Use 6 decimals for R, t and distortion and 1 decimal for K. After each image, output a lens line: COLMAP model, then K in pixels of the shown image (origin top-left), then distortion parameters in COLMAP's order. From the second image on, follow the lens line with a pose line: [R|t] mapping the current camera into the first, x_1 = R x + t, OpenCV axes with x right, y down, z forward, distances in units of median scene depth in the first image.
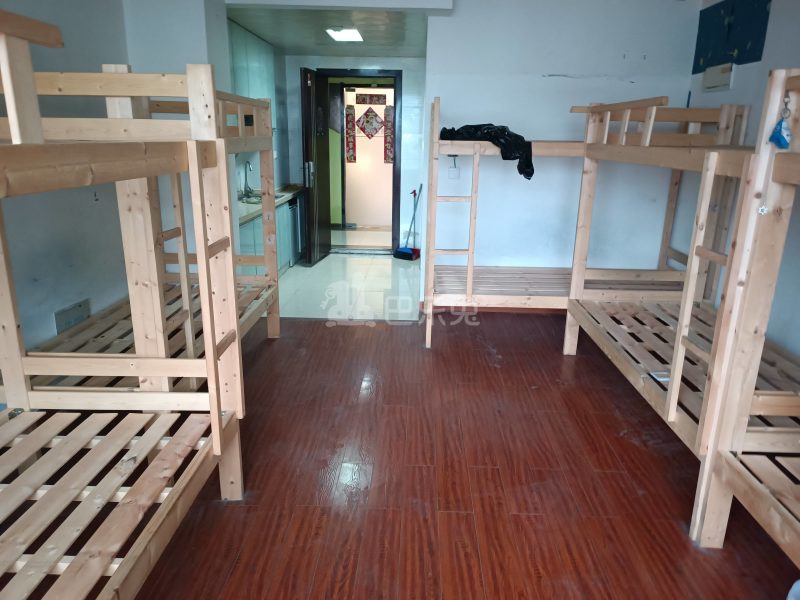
lens RADIAL K [[586.8, 0, 402.4], [0, 586.8, 300.0], [0, 0, 1]] dist [0.025898, -0.008807]
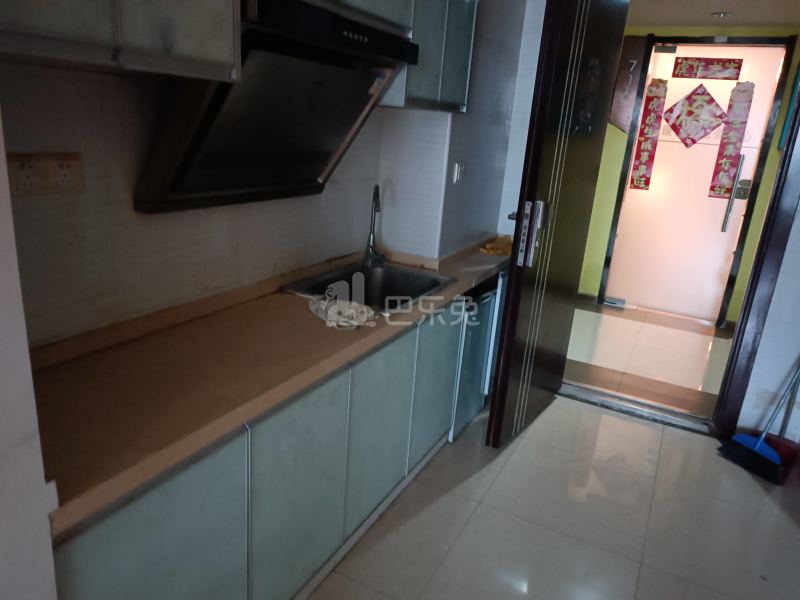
lens RADIAL K [[586.8, 0, 400.8], [0, 586.8, 303.2], [0, 0, 1]] dist [0.025898, -0.008807]
pose [[0.903330, 0.176644, -0.390887, -0.055858], [-0.174639, 0.983779, 0.040989, -0.119960], [0.391787, 0.031237, 0.919526, 0.440740]]
